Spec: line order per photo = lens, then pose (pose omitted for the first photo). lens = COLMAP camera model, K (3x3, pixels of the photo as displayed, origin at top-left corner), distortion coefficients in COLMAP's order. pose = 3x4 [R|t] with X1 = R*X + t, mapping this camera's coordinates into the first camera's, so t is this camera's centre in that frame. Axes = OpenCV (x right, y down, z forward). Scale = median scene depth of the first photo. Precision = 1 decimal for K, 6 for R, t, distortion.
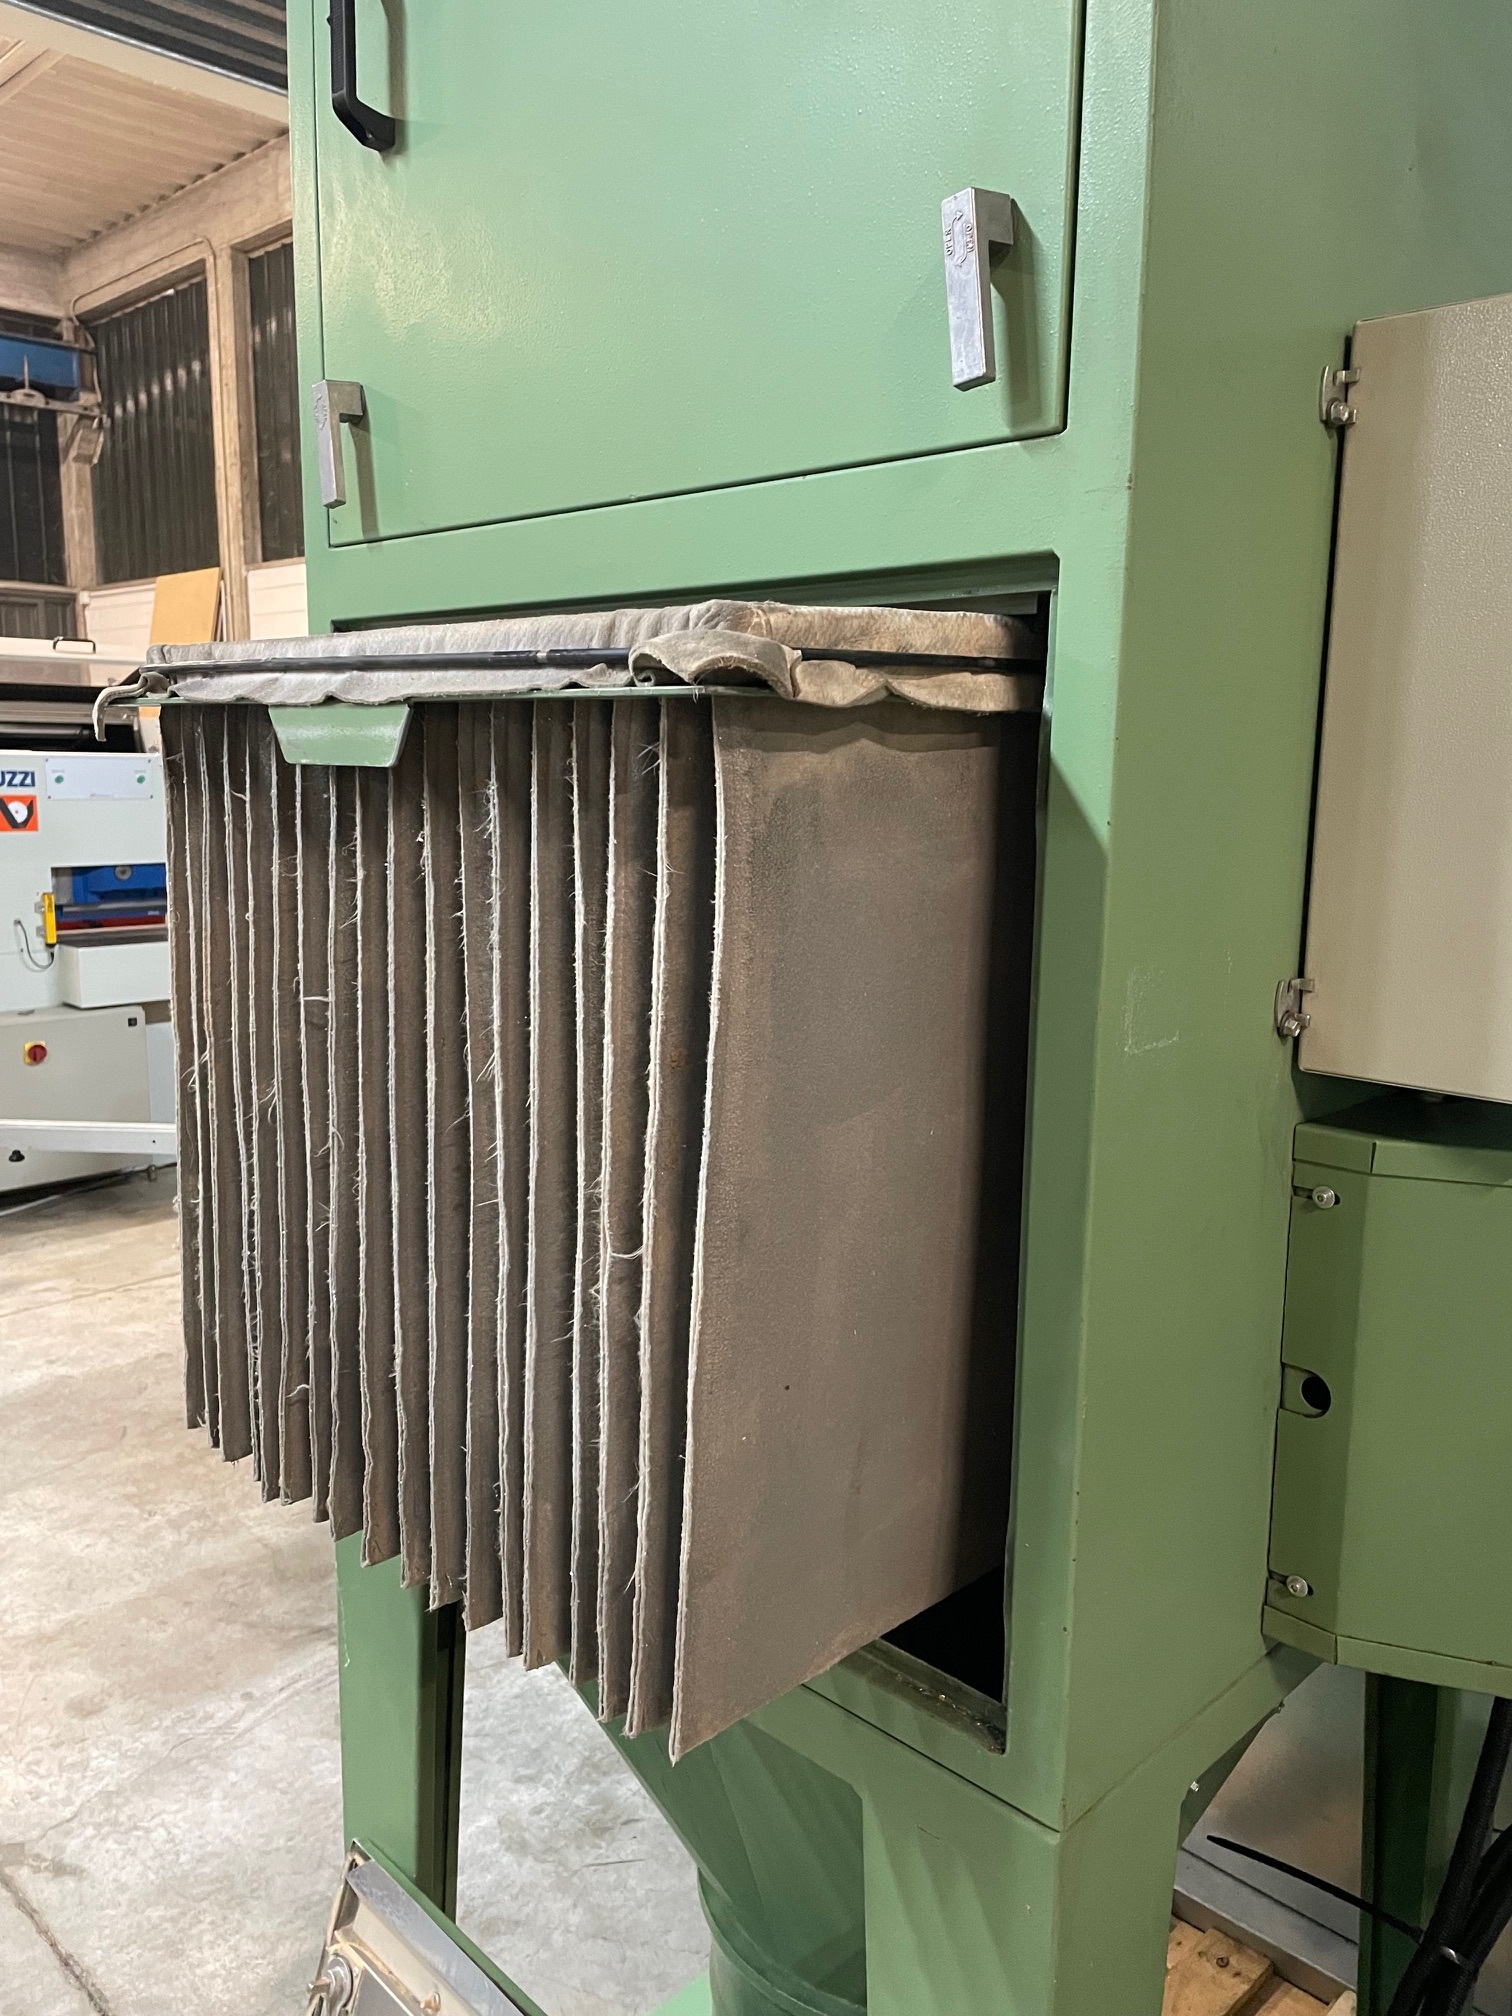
lens RADIAL K [[1536.9, 0, 771.9], [0, 1536.9, 1003.1], [0, 0, 1]] dist [0.024307, -0.006770]
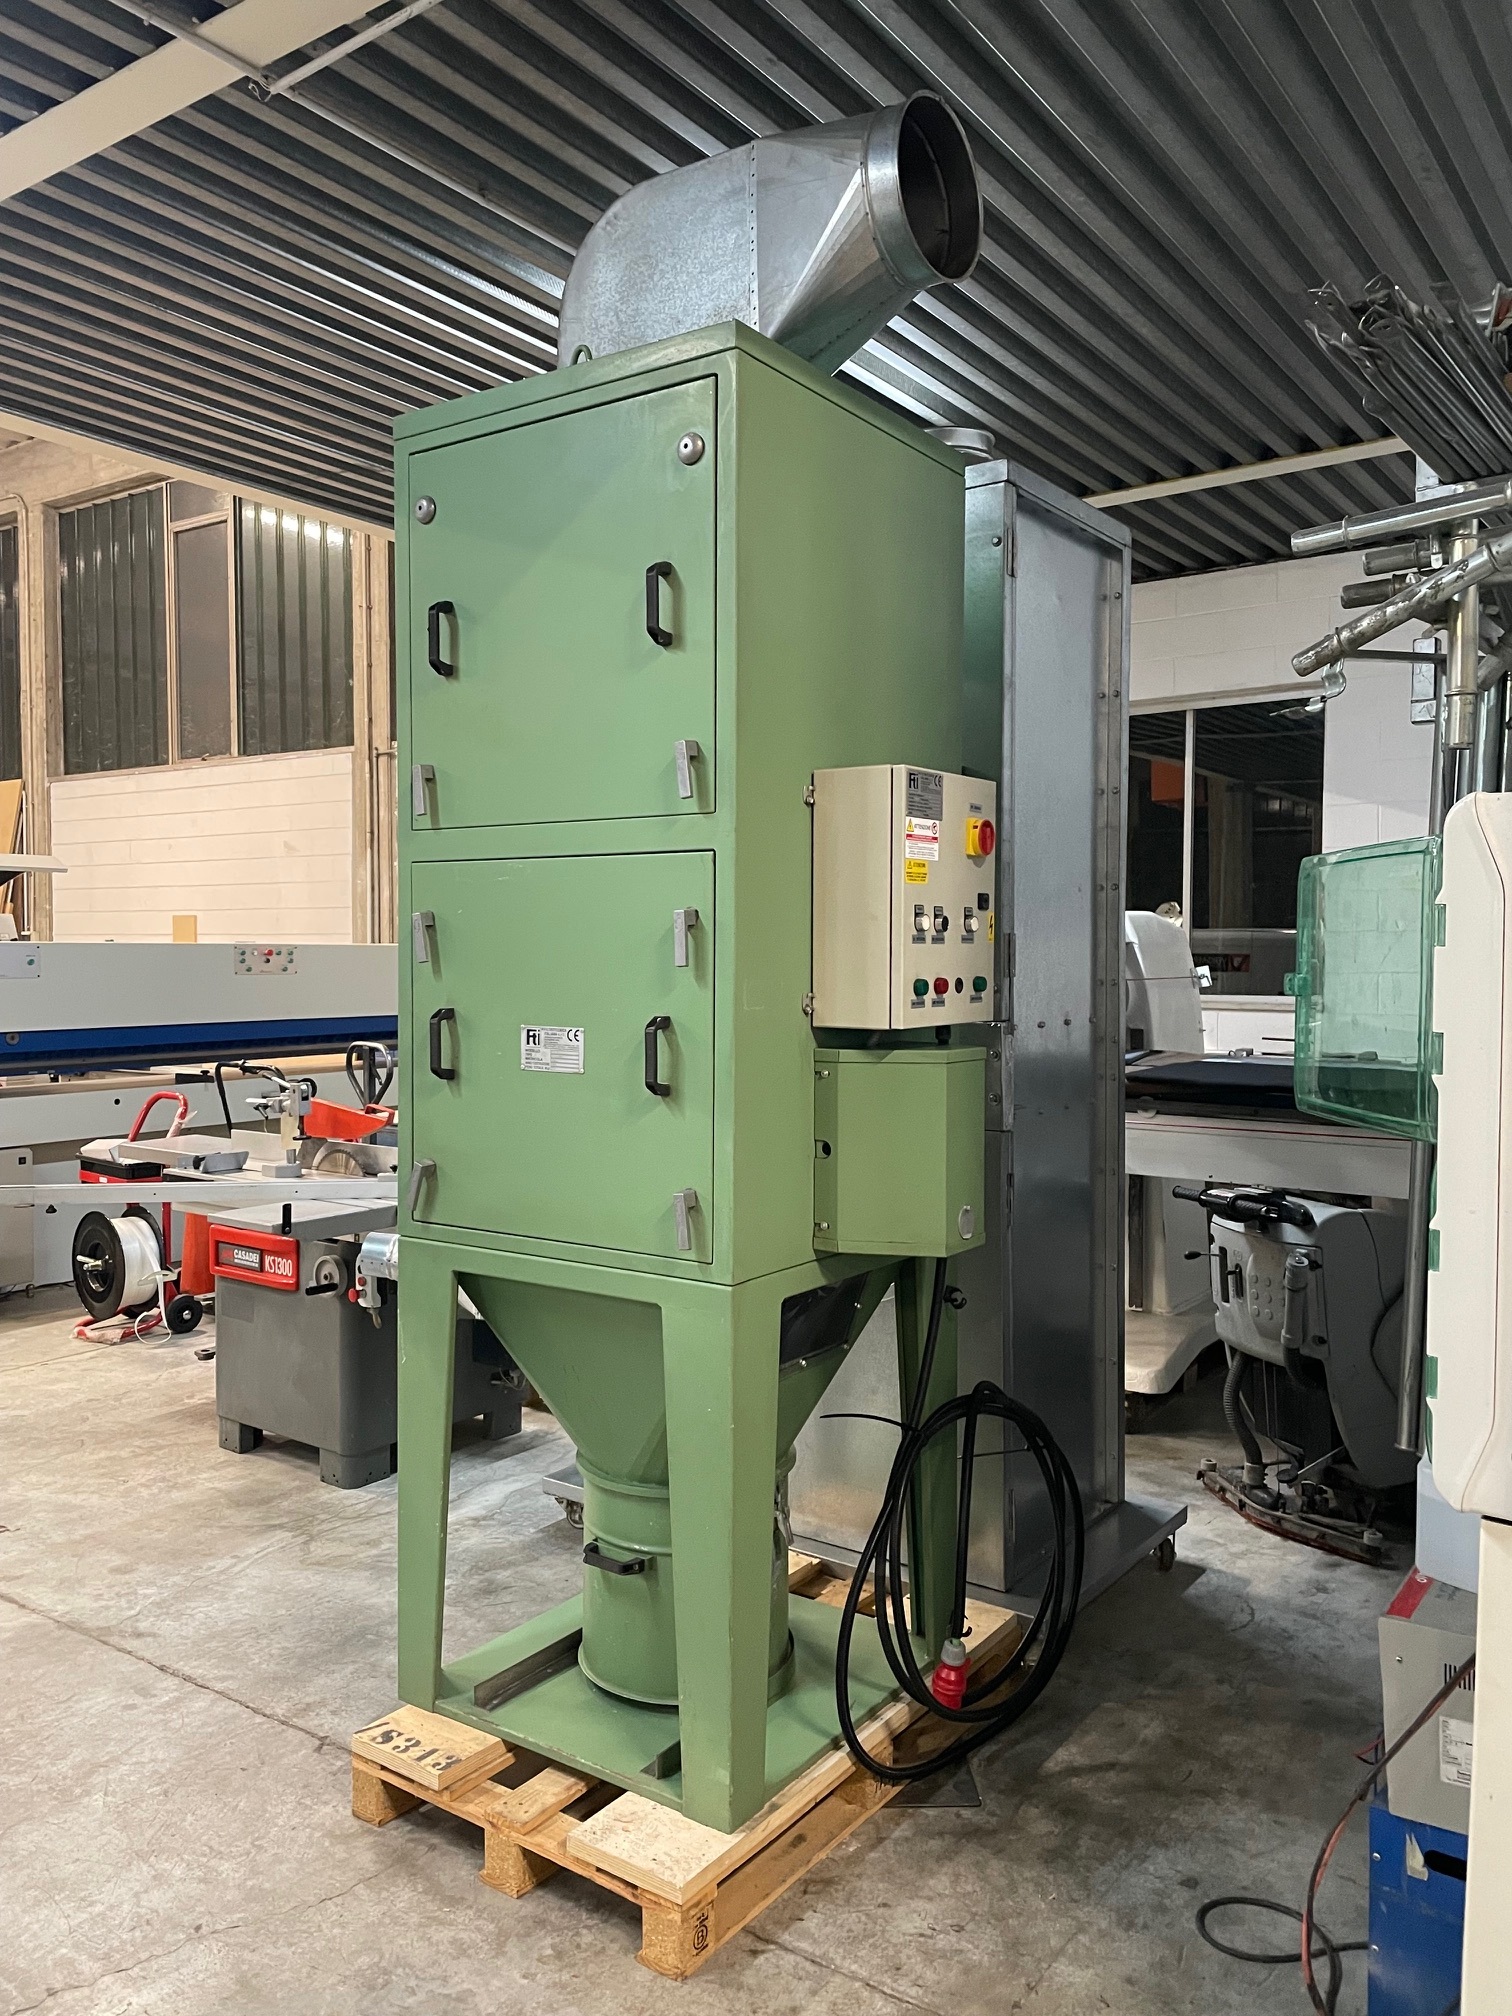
lens RADIAL K [[1536.9, 0, 771.9], [0, 1536.9, 1003.1], [0, 0, 1]] dist [0.024307, -0.006770]
pose [[0.986614, -0.015612, 0.162326, -0.052604], [0.035682, 0.991953, -0.121471, 0.099365], [-0.159123, 0.125637, 0.979232, -0.503111]]
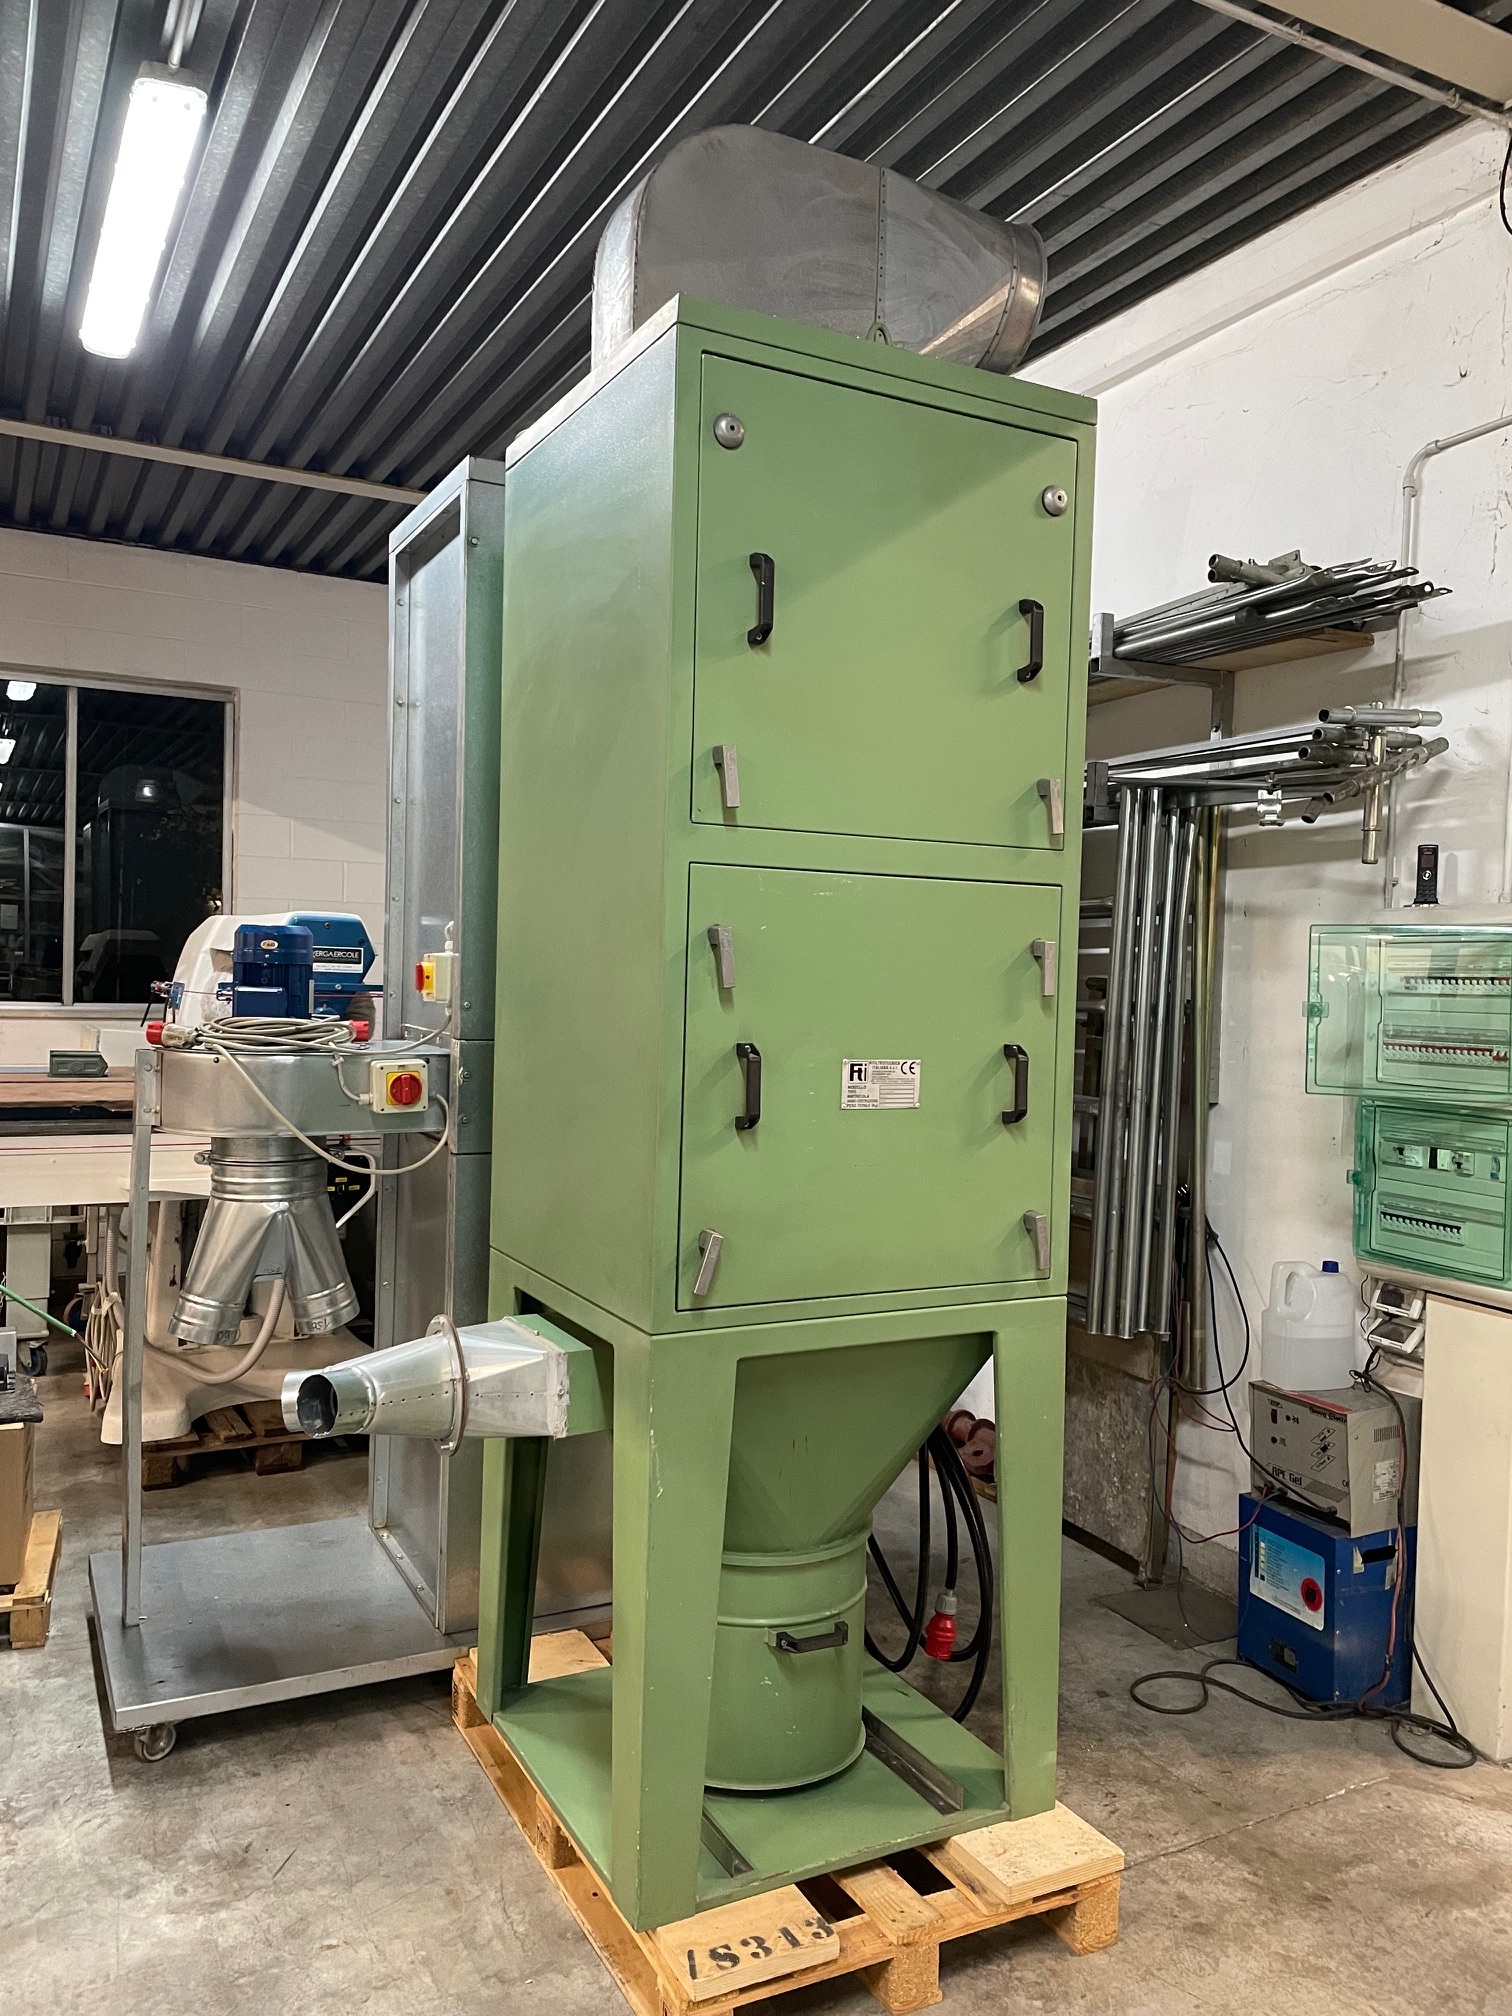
lens RADIAL K [[1536.9, 0, 771.9], [0, 1536.9, 1003.1], [0, 0, 1]] dist [0.024307, -0.006770]
pose [[0.302685, -0.023423, 0.952803, -0.835619], [0.131284, 0.991193, -0.017339, -0.023830], [-0.944006, 0.130337, 0.303094, 0.198531]]
